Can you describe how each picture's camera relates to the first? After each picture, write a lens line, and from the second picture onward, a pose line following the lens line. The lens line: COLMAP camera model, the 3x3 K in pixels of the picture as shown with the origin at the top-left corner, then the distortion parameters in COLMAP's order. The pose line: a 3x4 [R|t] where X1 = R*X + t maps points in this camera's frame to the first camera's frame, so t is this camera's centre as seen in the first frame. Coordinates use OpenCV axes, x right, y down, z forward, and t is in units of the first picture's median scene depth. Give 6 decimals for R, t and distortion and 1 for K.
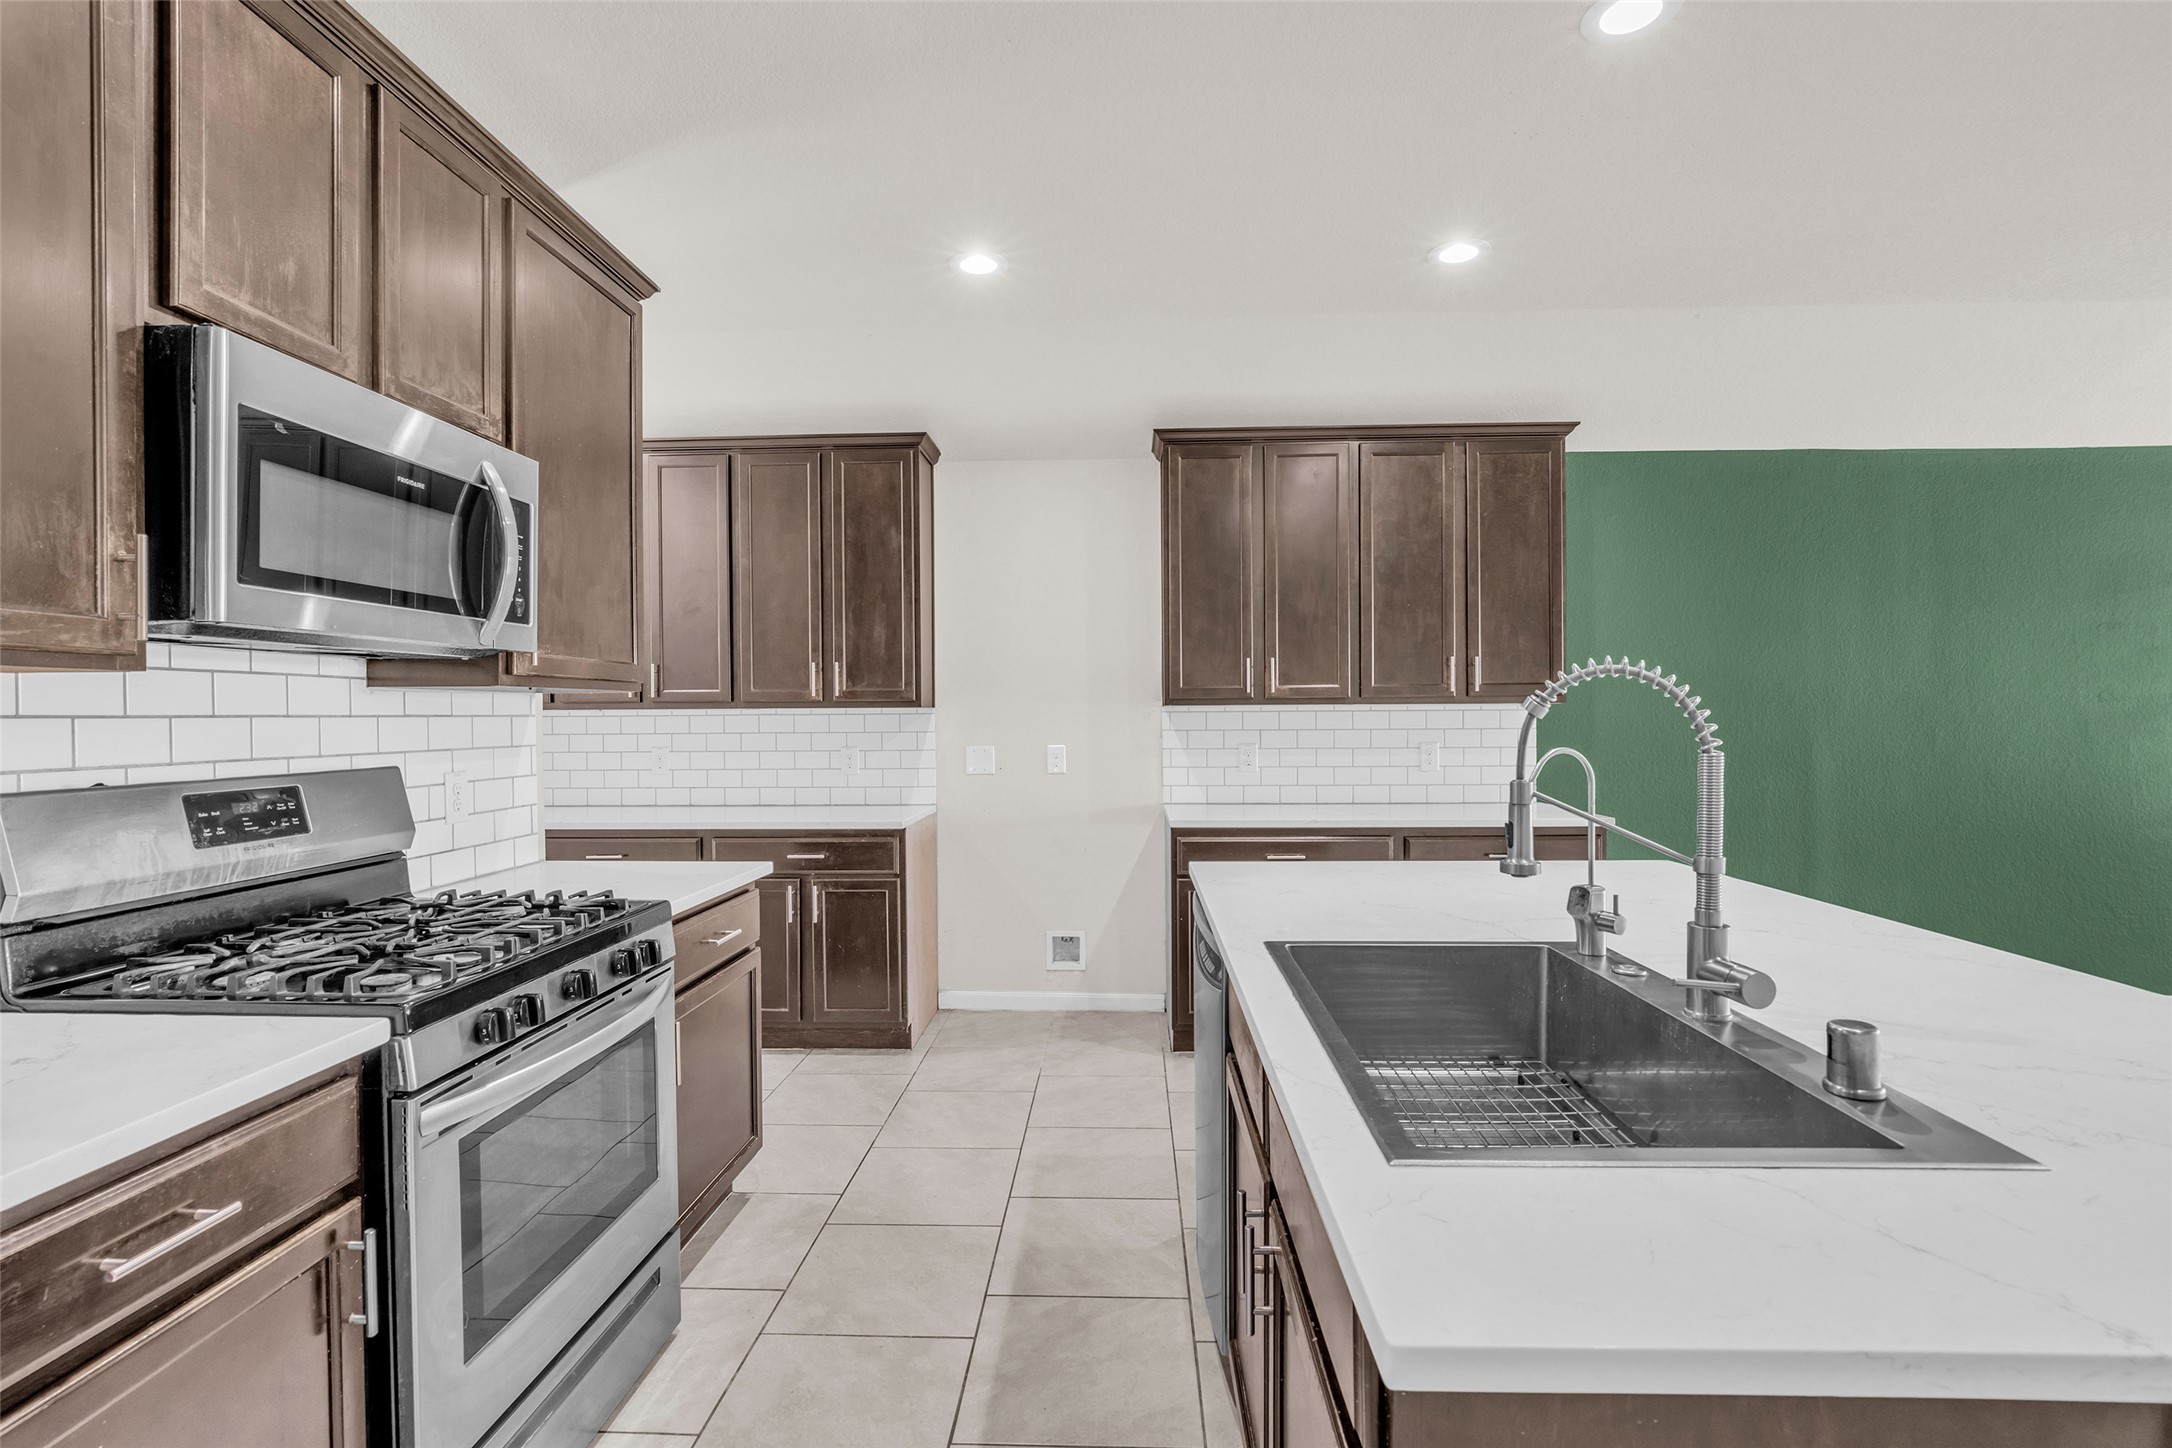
lens RADIAL K [[1000.8, 0, 1087.3], [0, 1000.8, 727.7], [0, 0, 1]] dist [-0.013222, 0.000353]
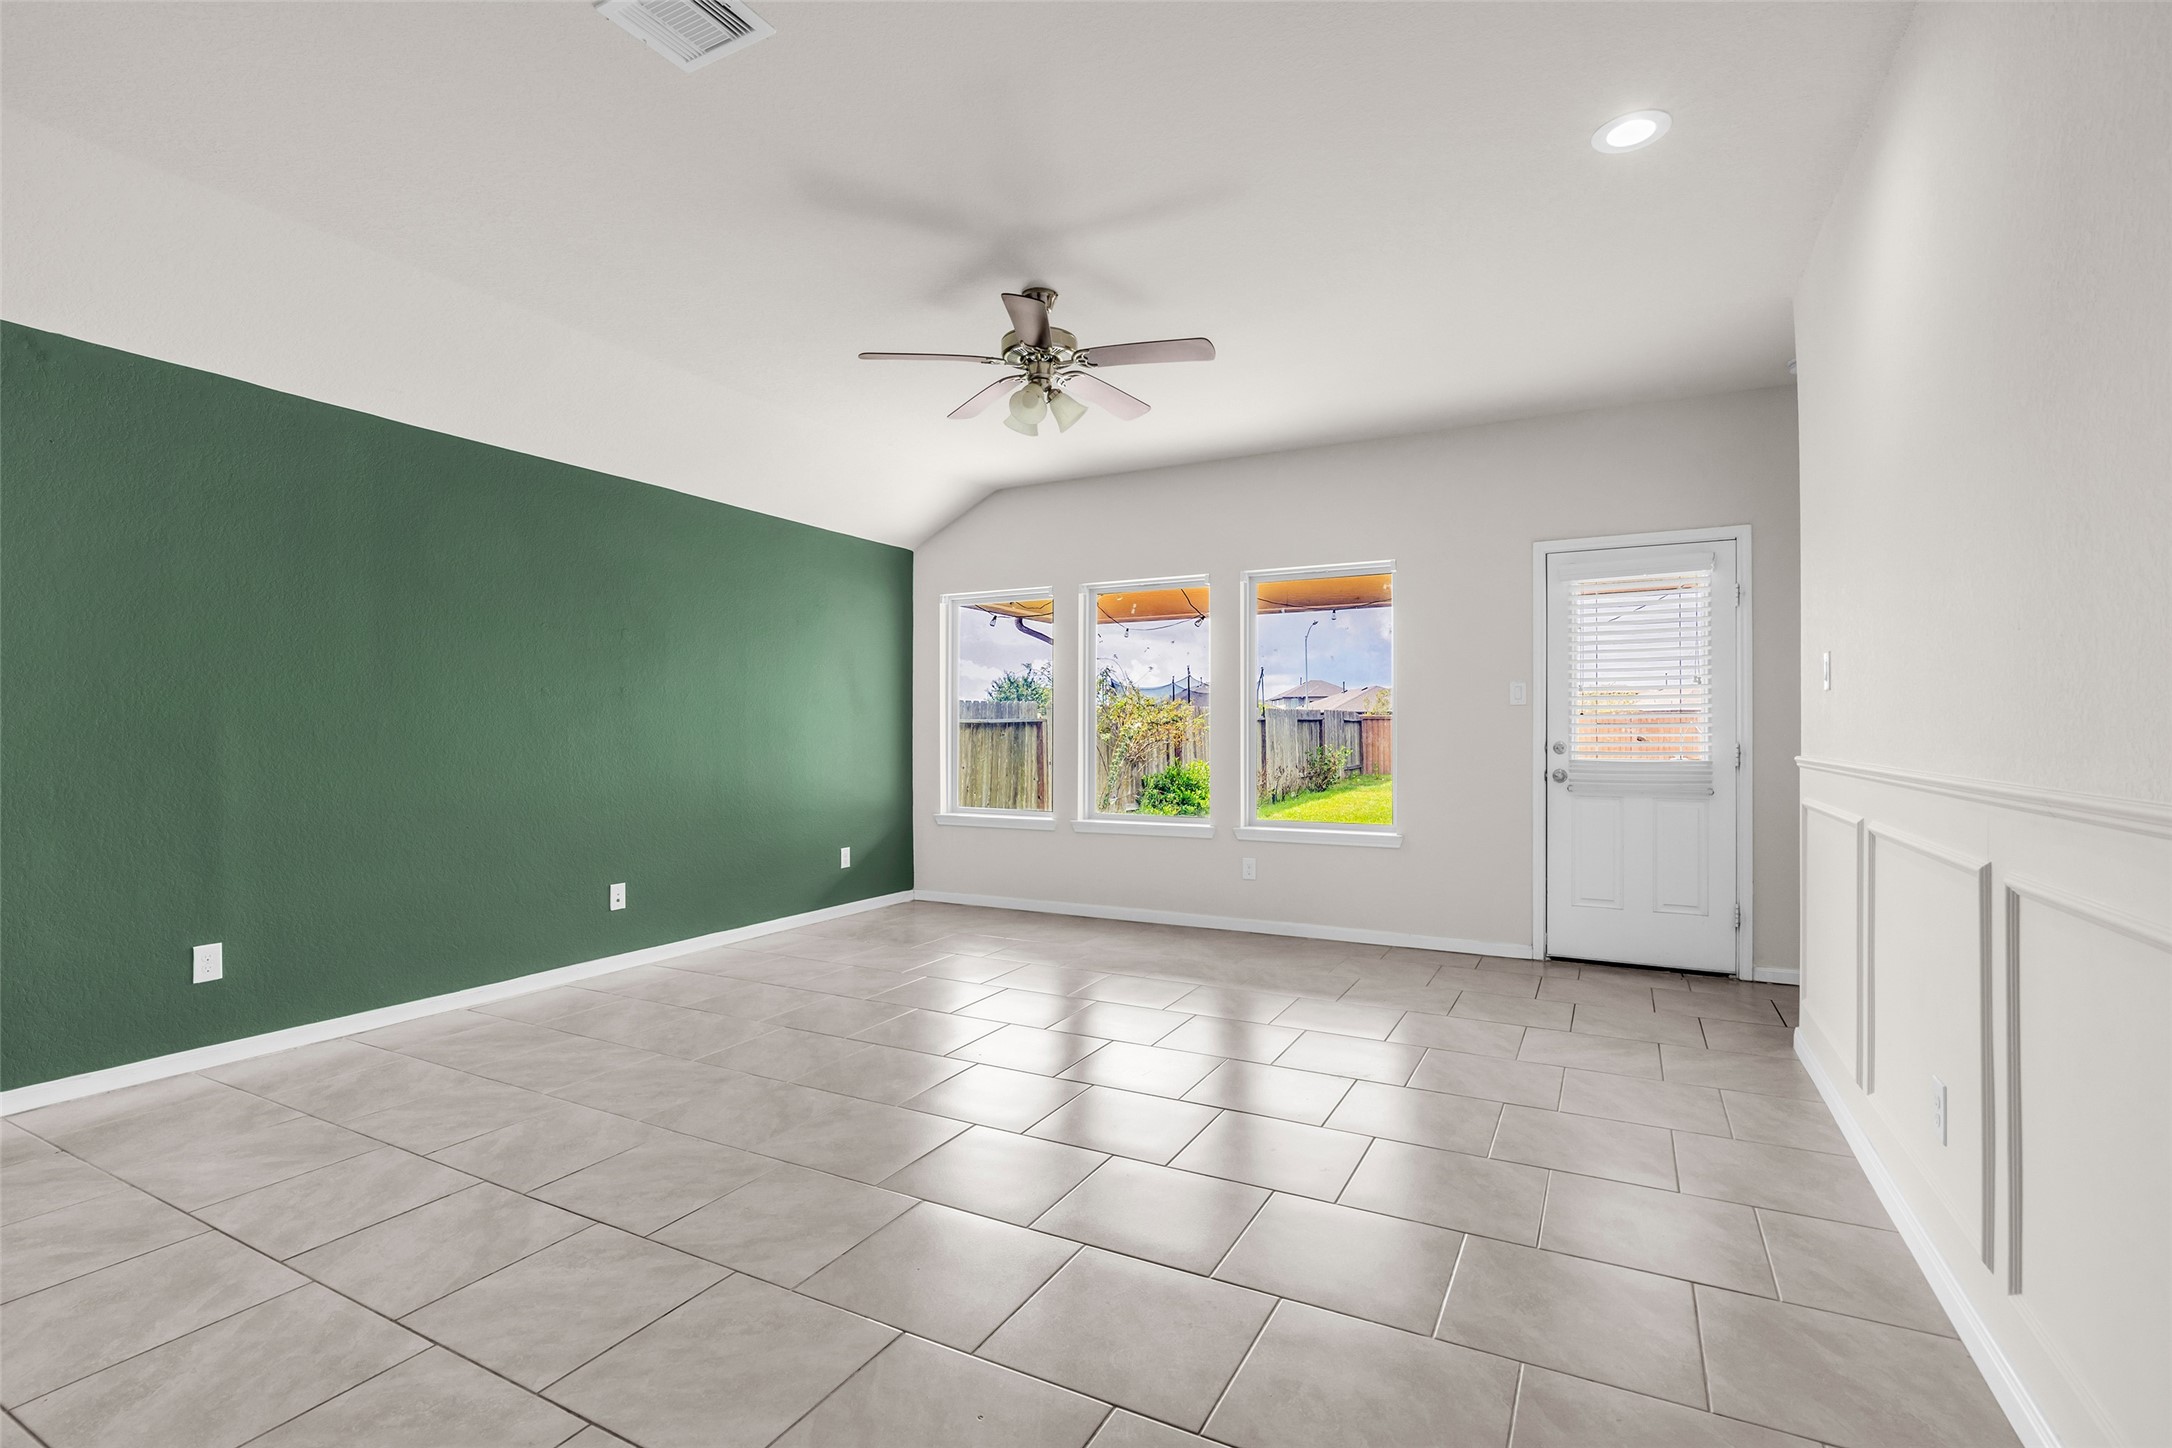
lens RADIAL K [[993.6, 0, 1087.8], [0, 993.6, 722.4], [0, 0, 1]] dist [-0.012511, 0.000600]
pose [[0.435238, 0.012518, 0.900228, 0.332269], [0.011156, 0.999752, -0.019295, 0.031191], [-0.900246, 0.018441, 0.434991, 0.003719]]
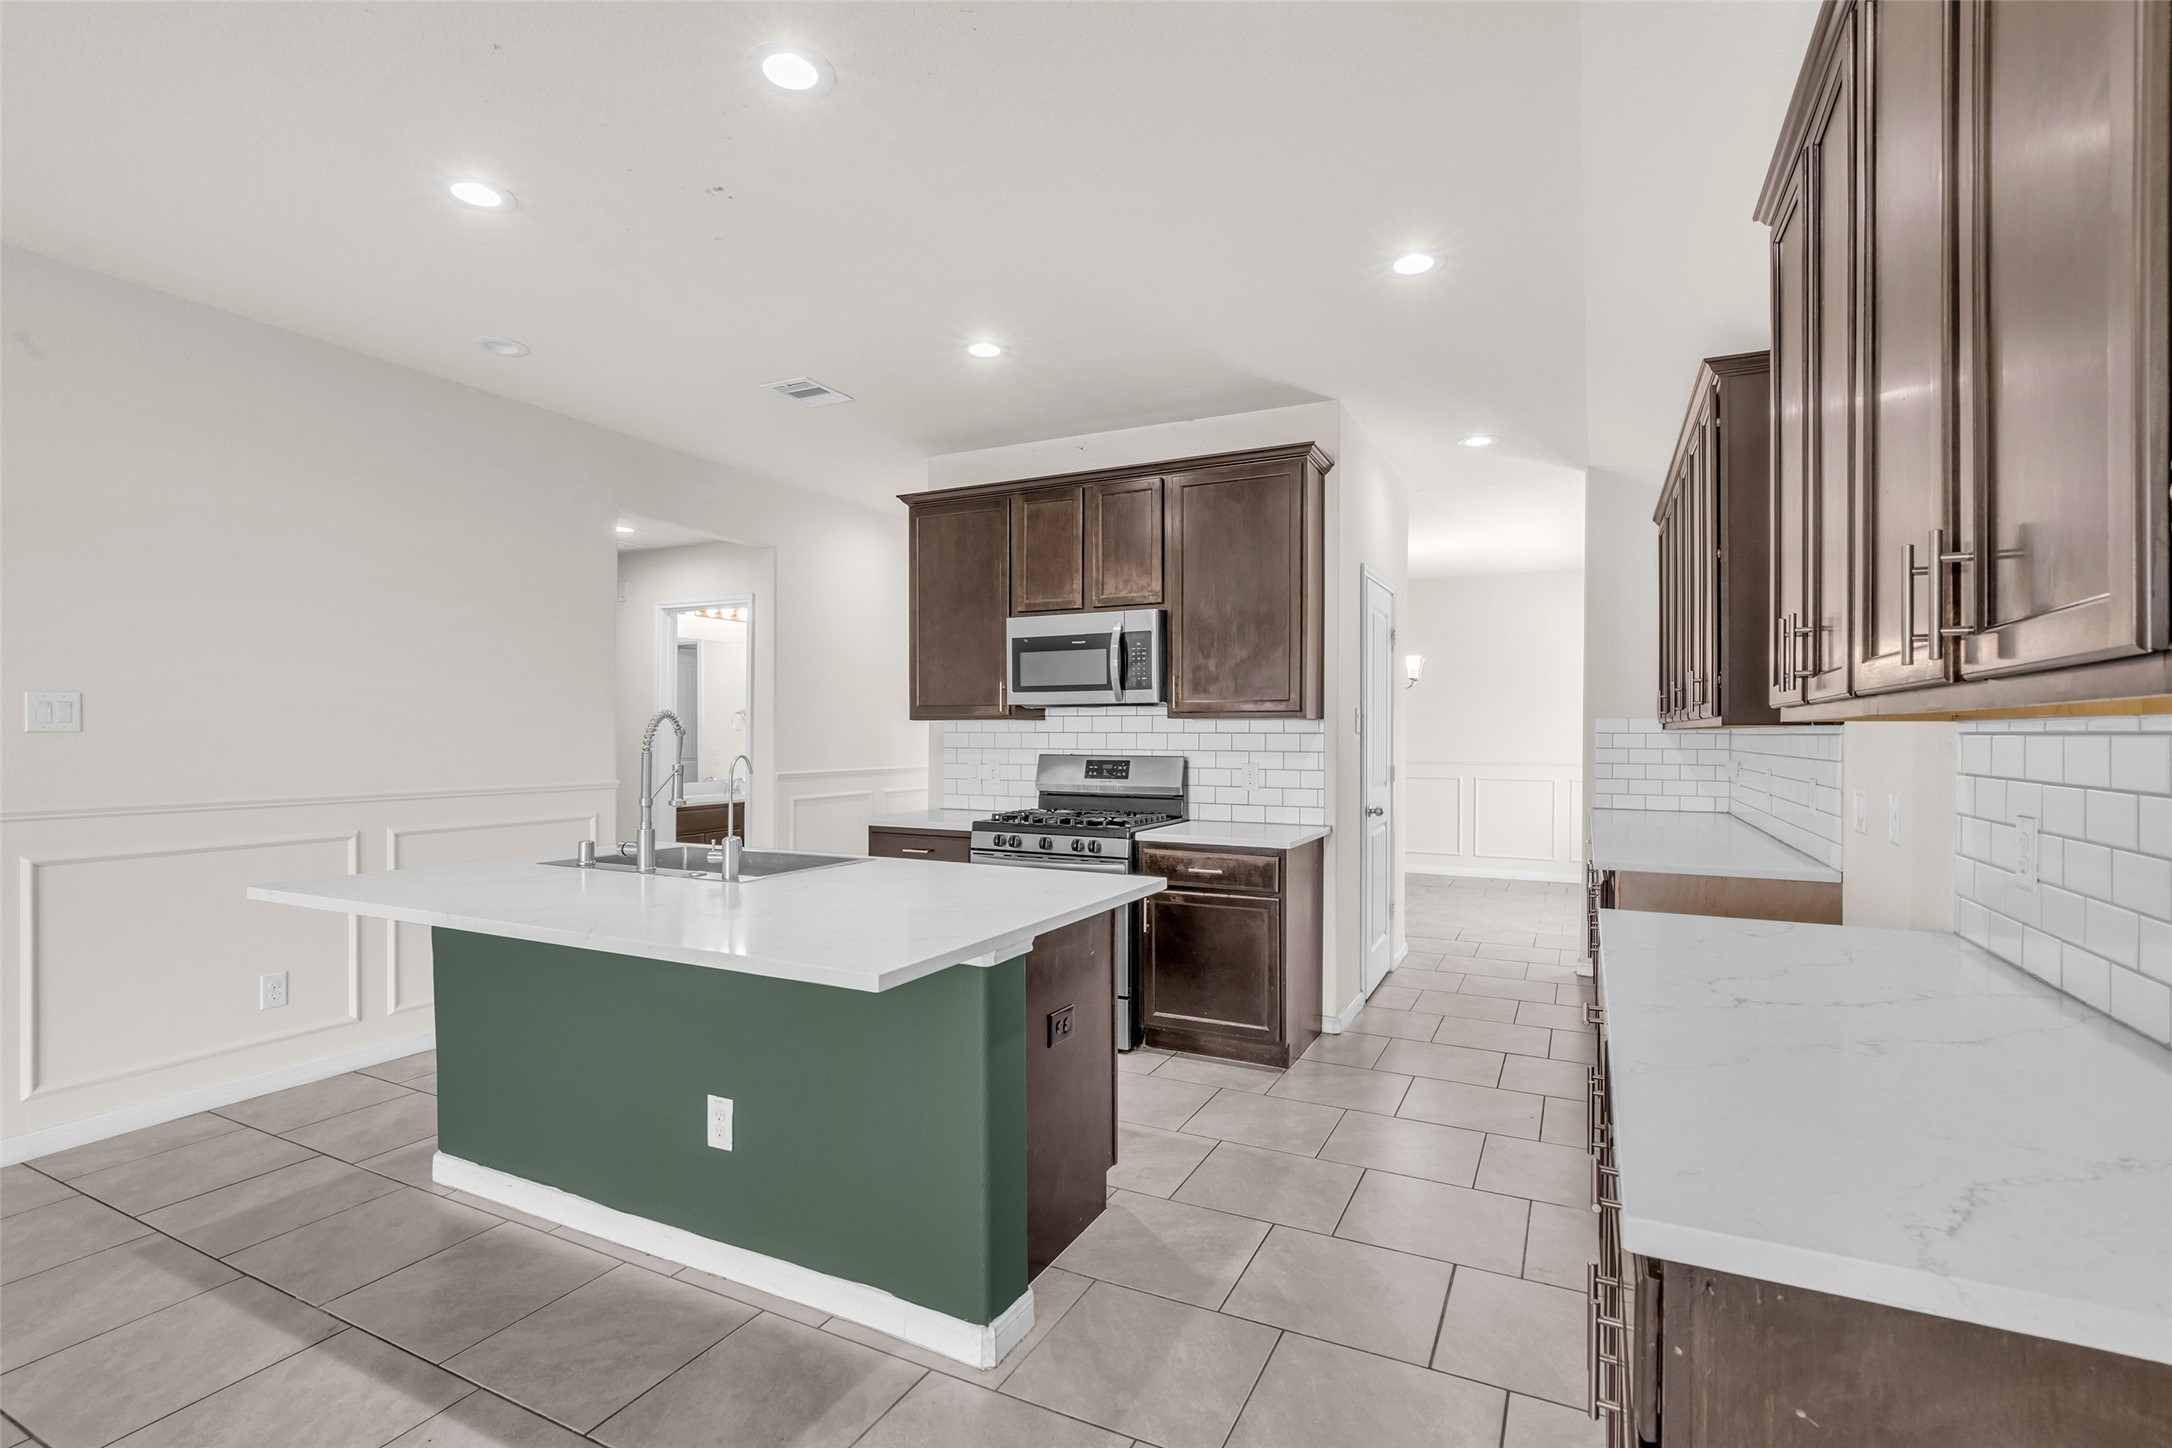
lens RADIAL K [[1000.8, 0, 1087.3], [0, 1000.8, 727.7], [0, 0, 1]] dist [-0.013222, 0.000353]
pose [[-0.411406, 0.000148, -0.911452, 0.717517], [-0.012558, 0.999904, 0.005831, -0.017553], [0.911366, 0.013845, -0.411365, 0.897135]]
